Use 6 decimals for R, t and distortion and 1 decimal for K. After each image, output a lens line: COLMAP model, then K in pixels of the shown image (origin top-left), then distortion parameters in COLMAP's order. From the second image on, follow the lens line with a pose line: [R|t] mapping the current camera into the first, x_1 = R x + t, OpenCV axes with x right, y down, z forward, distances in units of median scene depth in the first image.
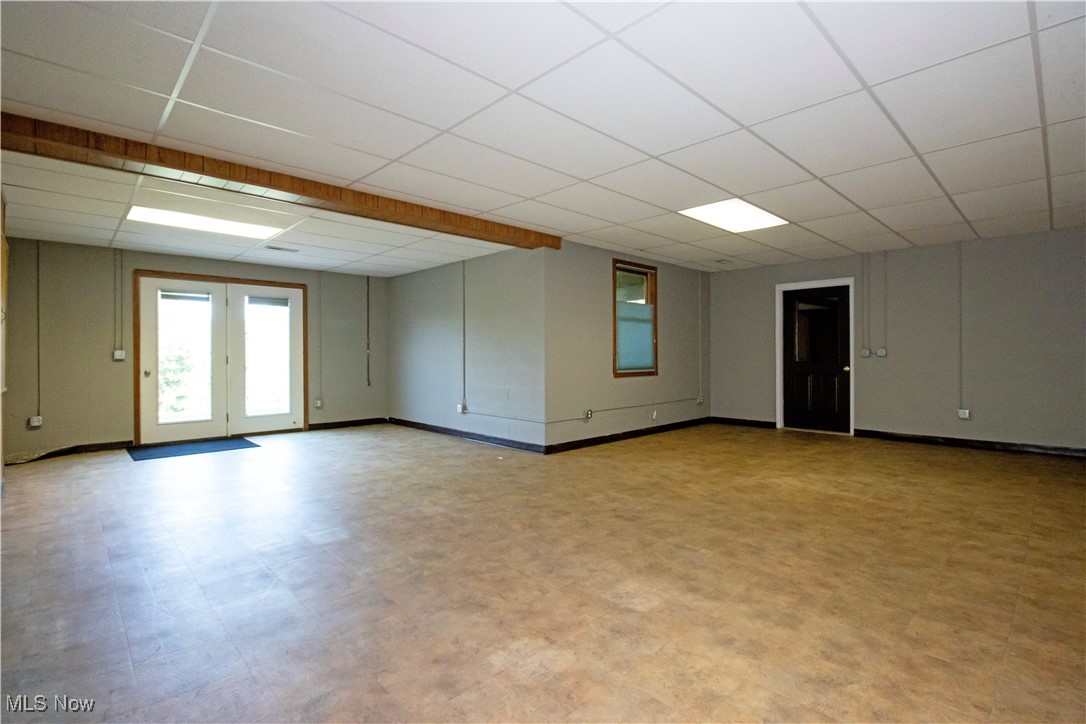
lens RADIAL K [[510.2, 0, 540.1], [0, 510.2, 356.1], [0, 0, 1]] dist [-0.007243, -0.002818]
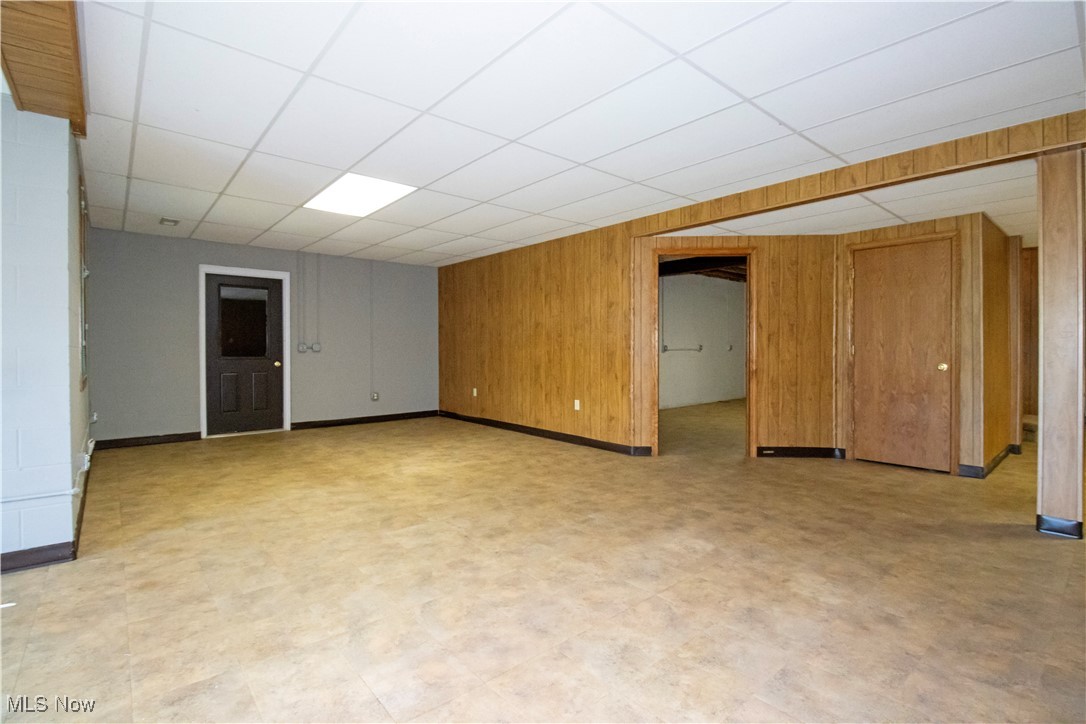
lens RADIAL K [[510.2, 0, 540.4], [0, 510.2, 357.7], [0, 0, 1]] dist [-0.007243, -0.002818]
pose [[0.050067, -0.018231, 0.998579, -0.728716], [0.005480, 0.999823, 0.017979, -0.003493], [-0.998731, 0.004572, 0.050158, 0.906346]]
